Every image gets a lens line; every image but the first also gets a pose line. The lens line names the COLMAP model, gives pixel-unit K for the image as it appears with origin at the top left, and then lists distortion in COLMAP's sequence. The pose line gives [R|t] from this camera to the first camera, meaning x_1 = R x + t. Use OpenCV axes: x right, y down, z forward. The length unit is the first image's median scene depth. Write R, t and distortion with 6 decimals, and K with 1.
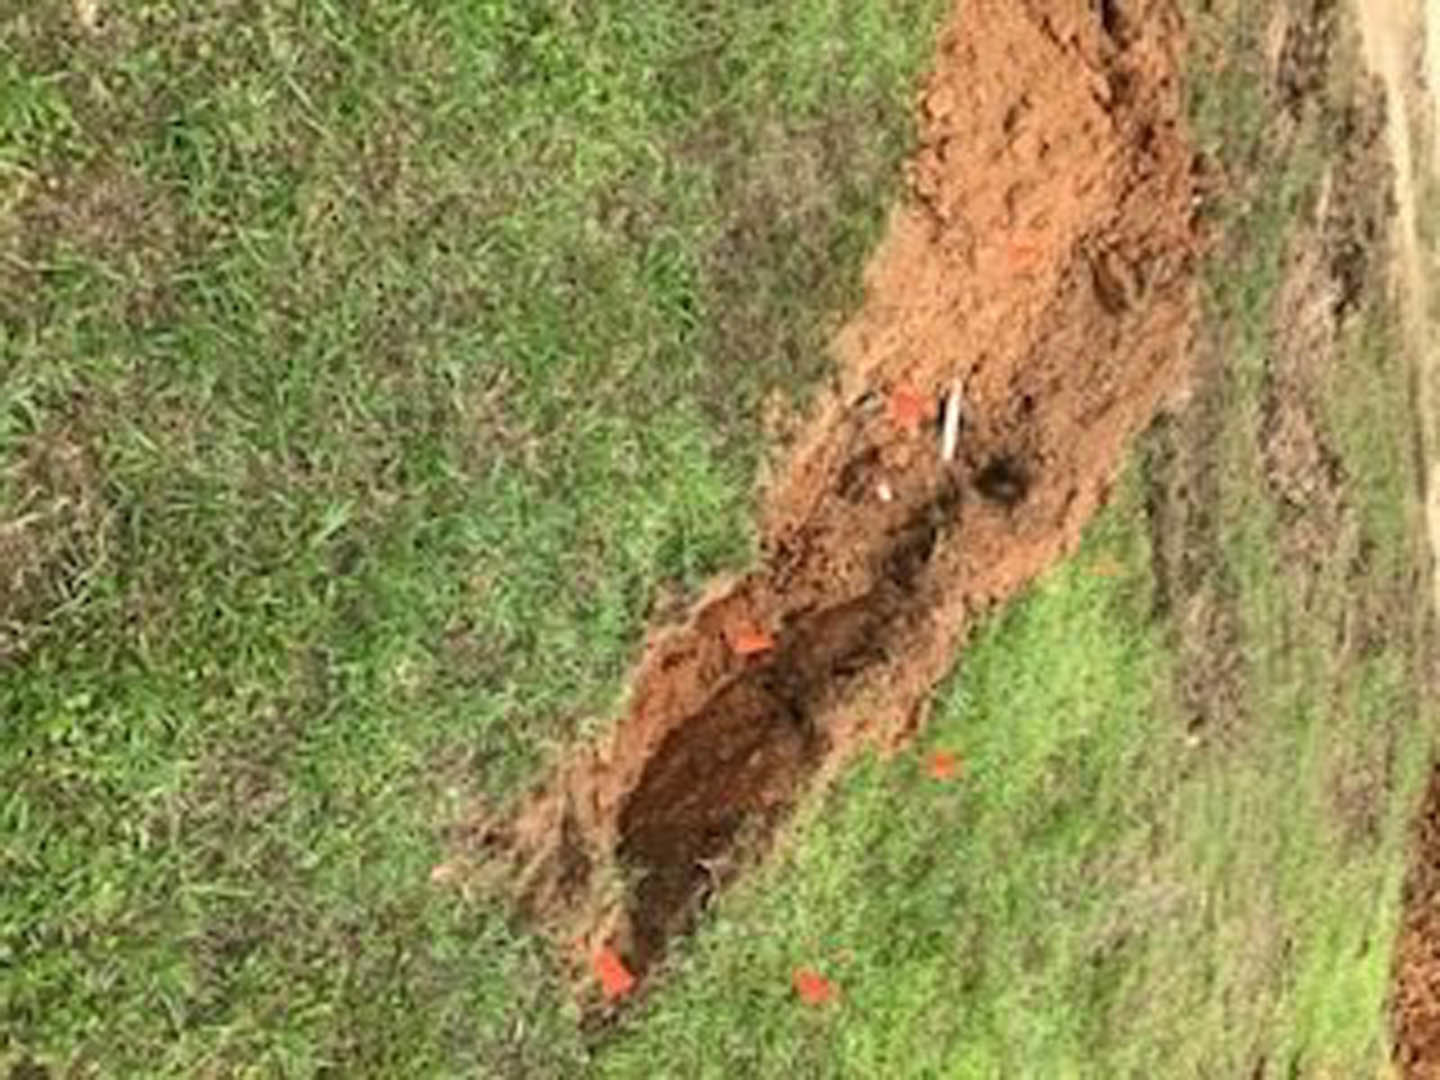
lens RADIAL K [[1174.9, 0, 715.6], [0, 1174.9, 524.0], [0, 0, 1]] dist [0.031381, -0.040817]
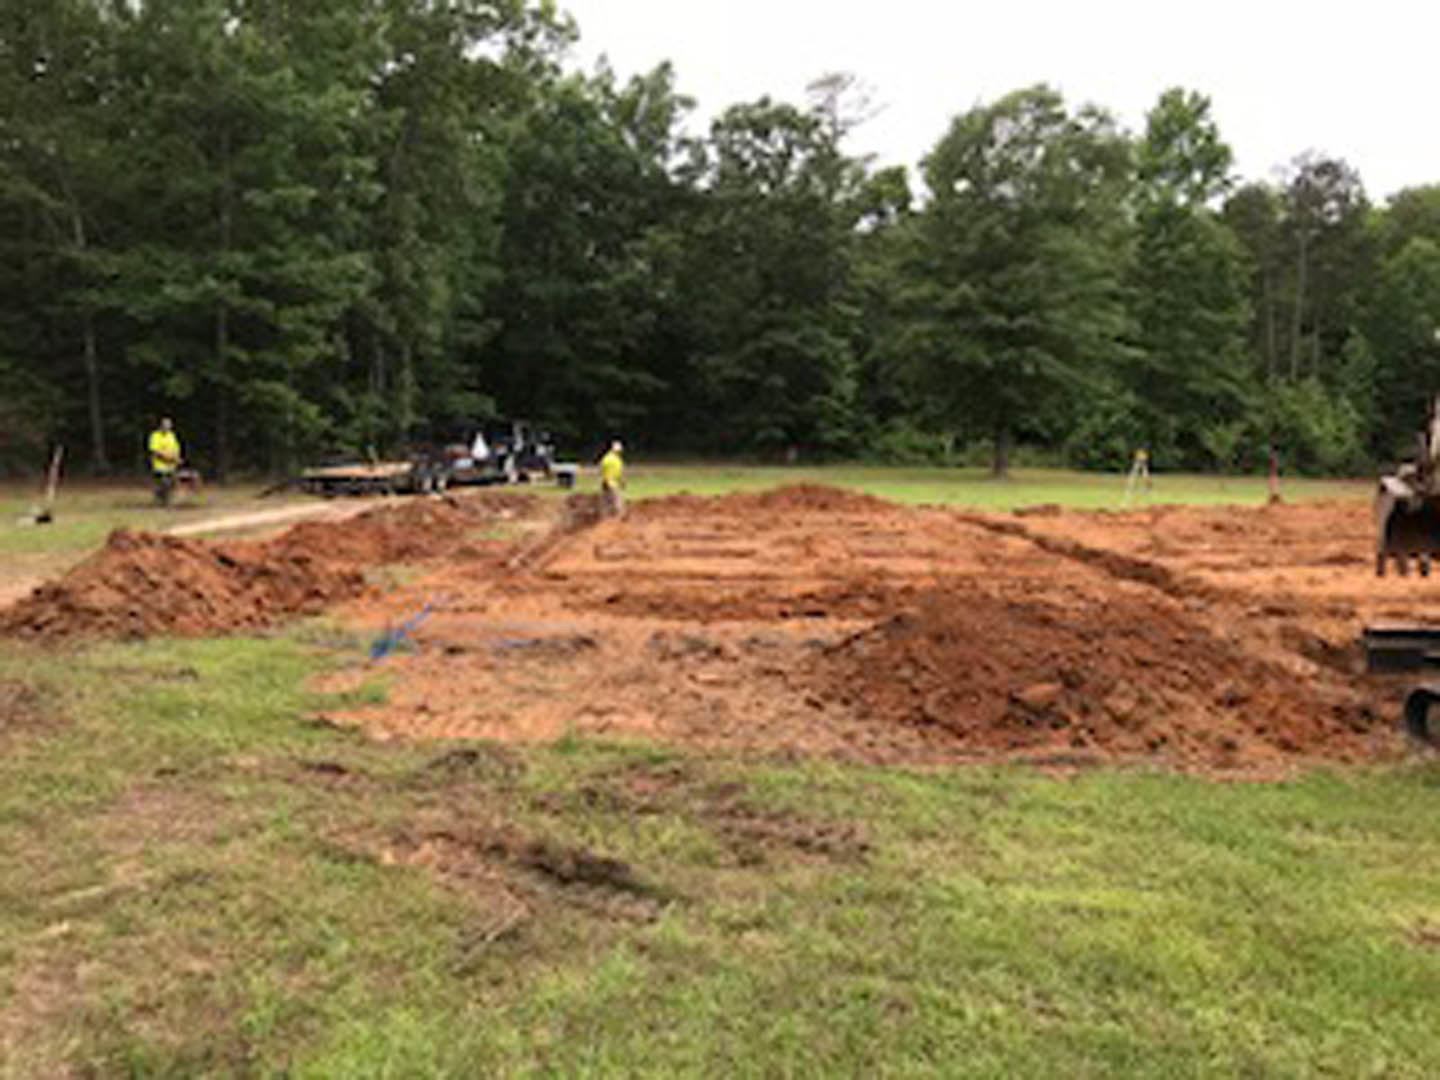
lens RADIAL K [[1174.9, 0, 715.6], [0, 1174.9, 524.0], [0, 0, 1]] dist [0.031381, -0.040817]
pose [[-0.426491, -0.812553, 0.397320, 0.183924], [0.792883, -0.124480, 0.596524, 0.292299], [-0.435249, 0.569441, 0.697349, 0.184553]]
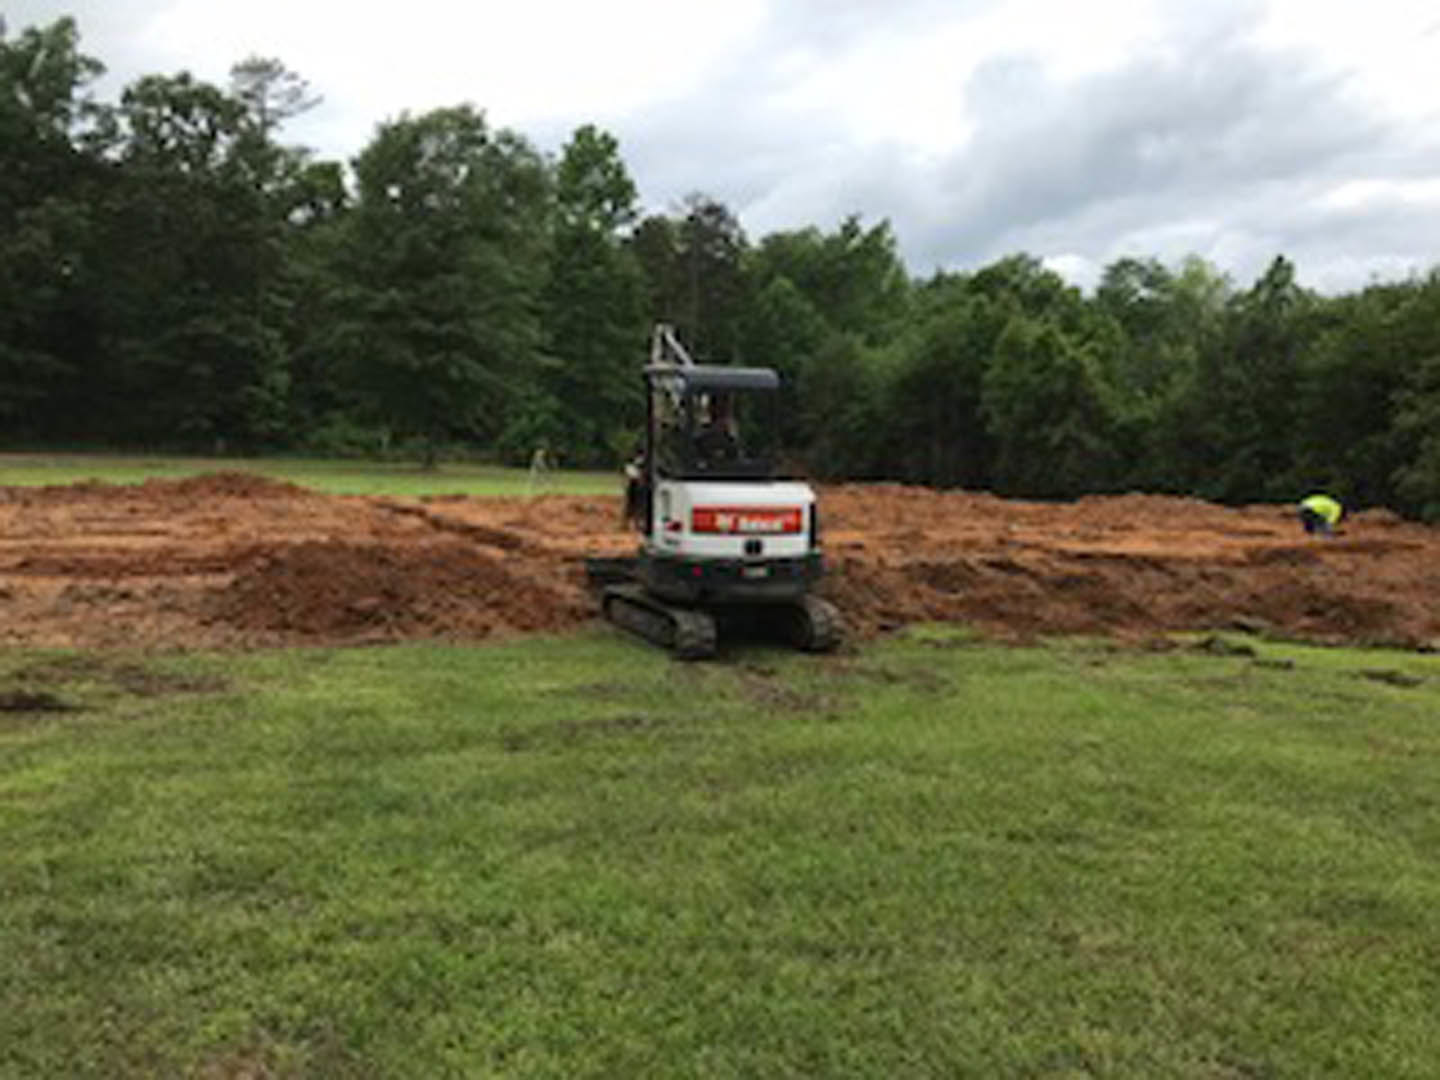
lens RADIAL K [[1174.9, 0, 715.6], [0, 1174.9, 524.0], [0, 0, 1]] dist [0.031381, -0.040817]
pose [[-0.565830, -0.807930, 0.164577, -0.235866], [0.447554, -0.133316, 0.884264, -0.225264], [-0.692482, 0.574000, 0.437027, -0.407685]]
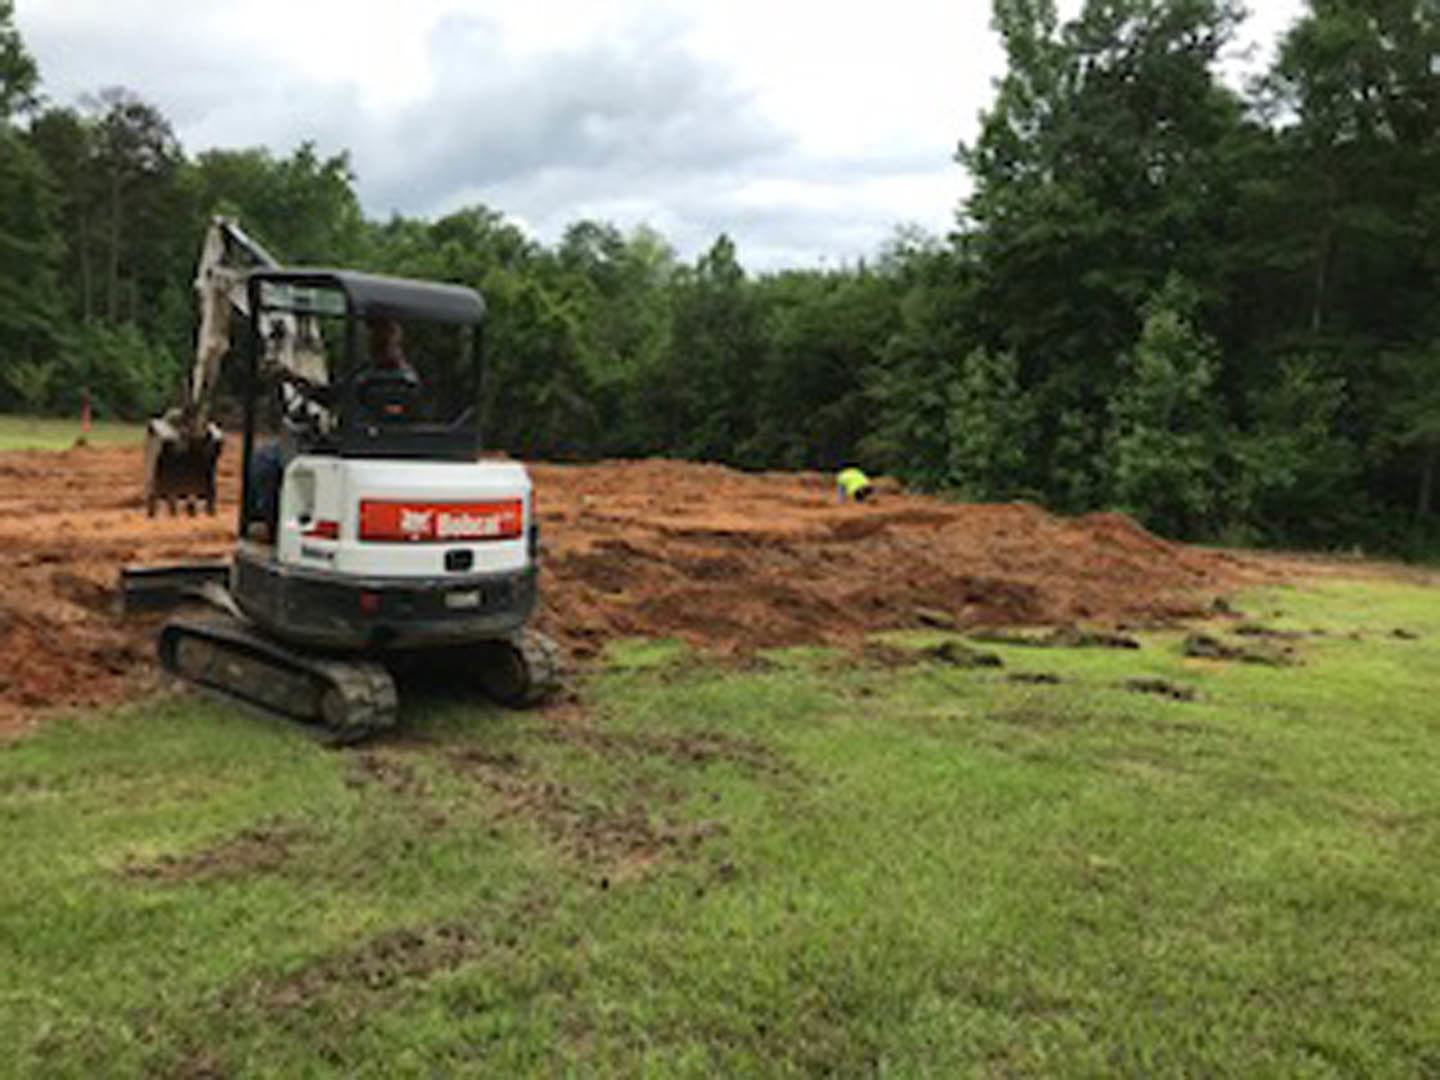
lens RADIAL K [[1174.9, 0, 715.6], [0, 1174.9, 524.0], [0, 0, 1]] dist [0.031381, -0.040817]
pose [[-0.574439, -0.807250, -0.135526, 0.128372], [0.005894, -0.169644, 0.985488, 0.393664], [-0.818526, 0.565304, 0.102208, 0.143865]]
